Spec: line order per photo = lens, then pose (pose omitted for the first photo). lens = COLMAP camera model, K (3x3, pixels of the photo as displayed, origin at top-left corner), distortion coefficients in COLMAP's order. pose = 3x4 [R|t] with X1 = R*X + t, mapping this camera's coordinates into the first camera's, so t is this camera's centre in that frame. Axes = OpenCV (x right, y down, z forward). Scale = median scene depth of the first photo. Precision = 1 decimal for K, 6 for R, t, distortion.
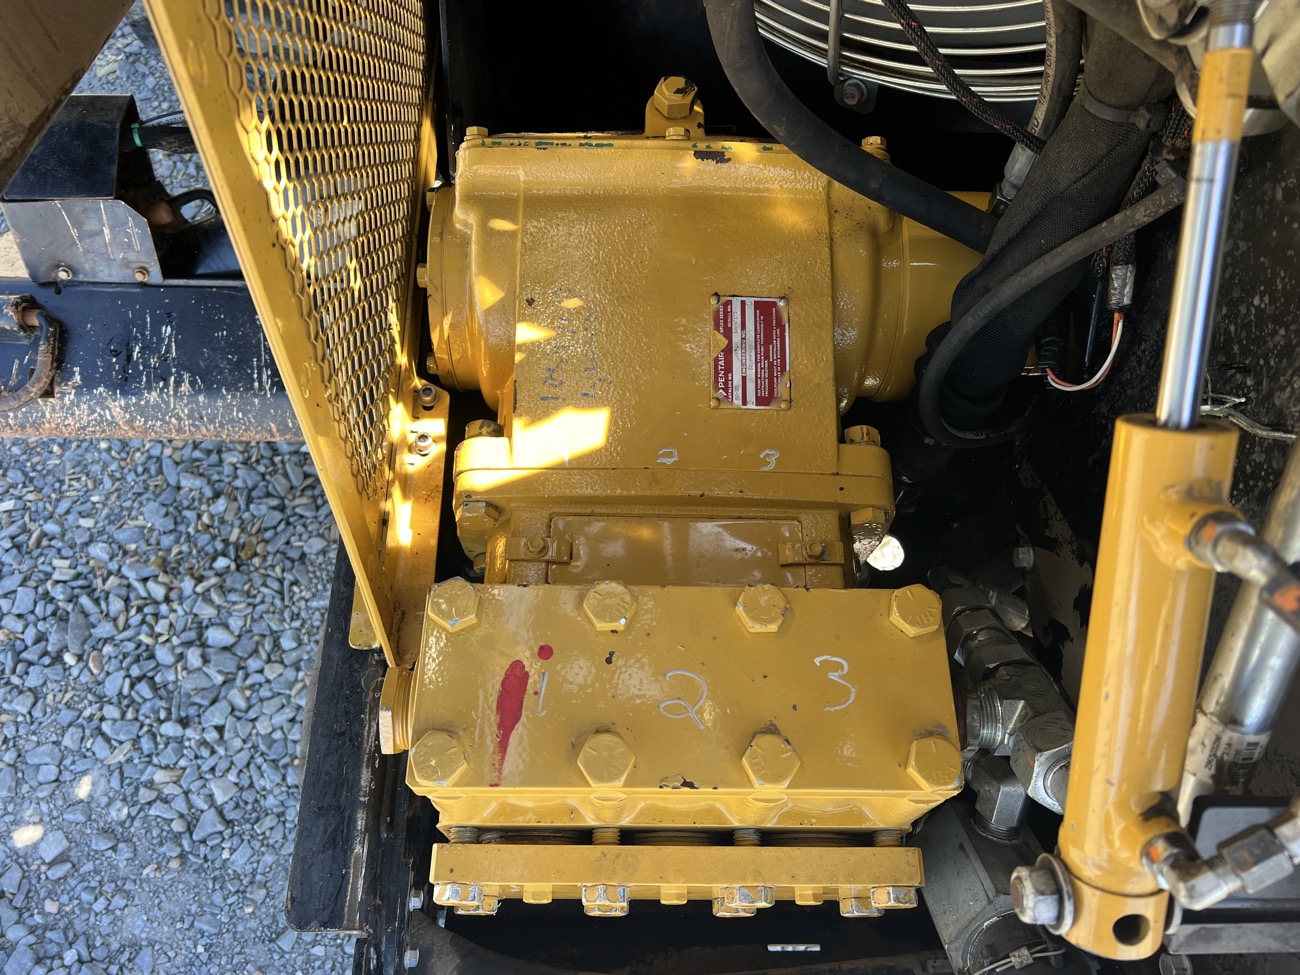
lens RADIAL K [[987.7, 0, 652.0], [0, 987.7, 490.6], [0, 0, 1]] dist [0.075715, -0.117810]
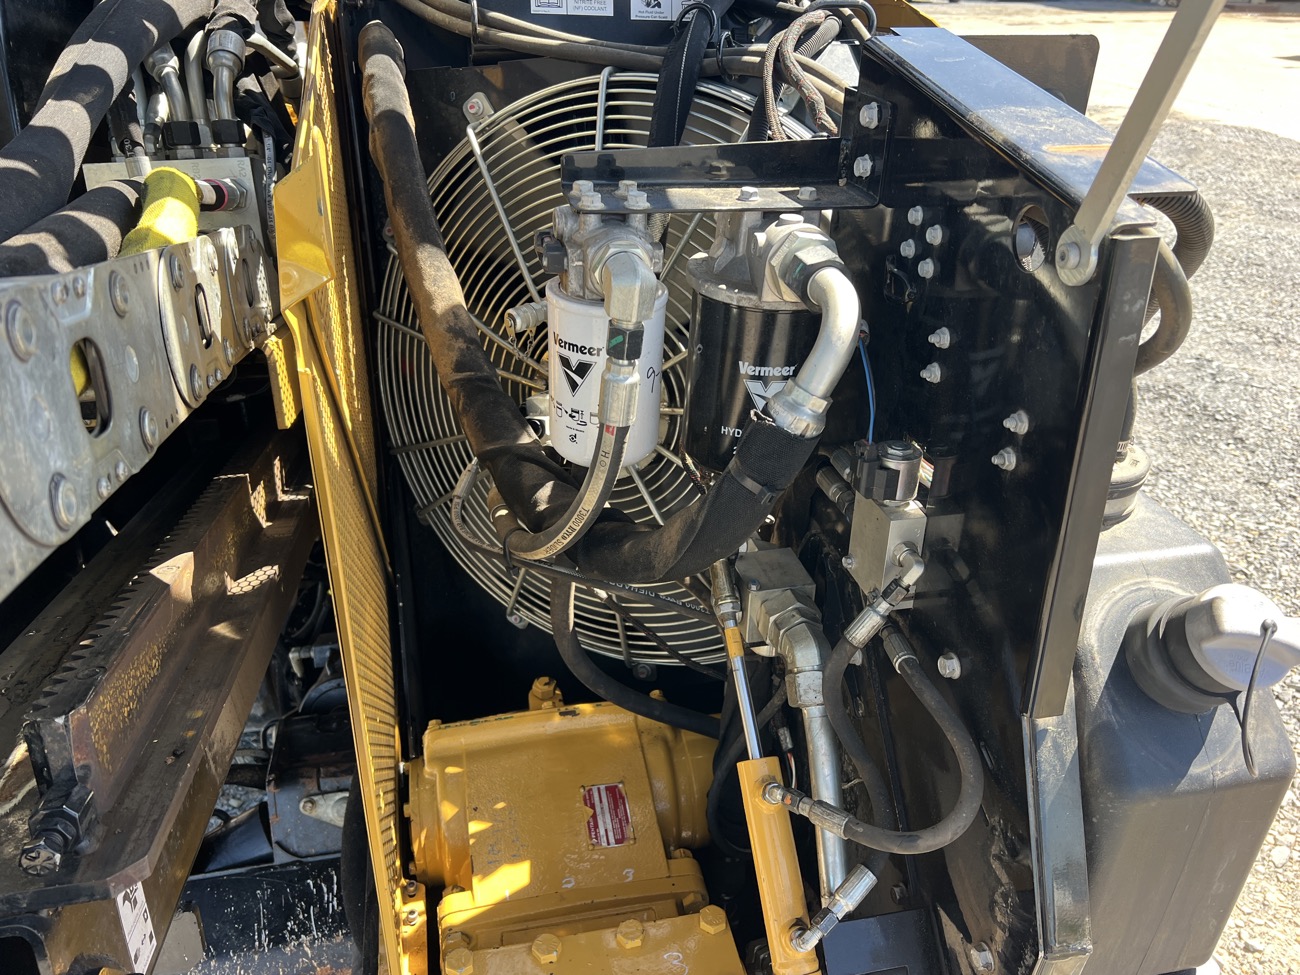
lens RADIAL K [[987.7, 0, 652.0], [0, 987.7, 490.6], [0, 0, 1]] dist [0.075715, -0.117810]
pose [[0.979118, -0.119106, 0.164746, -0.041092], [0.191025, 0.816283, -0.545153, 0.345914], [-0.069548, 0.565240, 0.821989, -0.724075]]
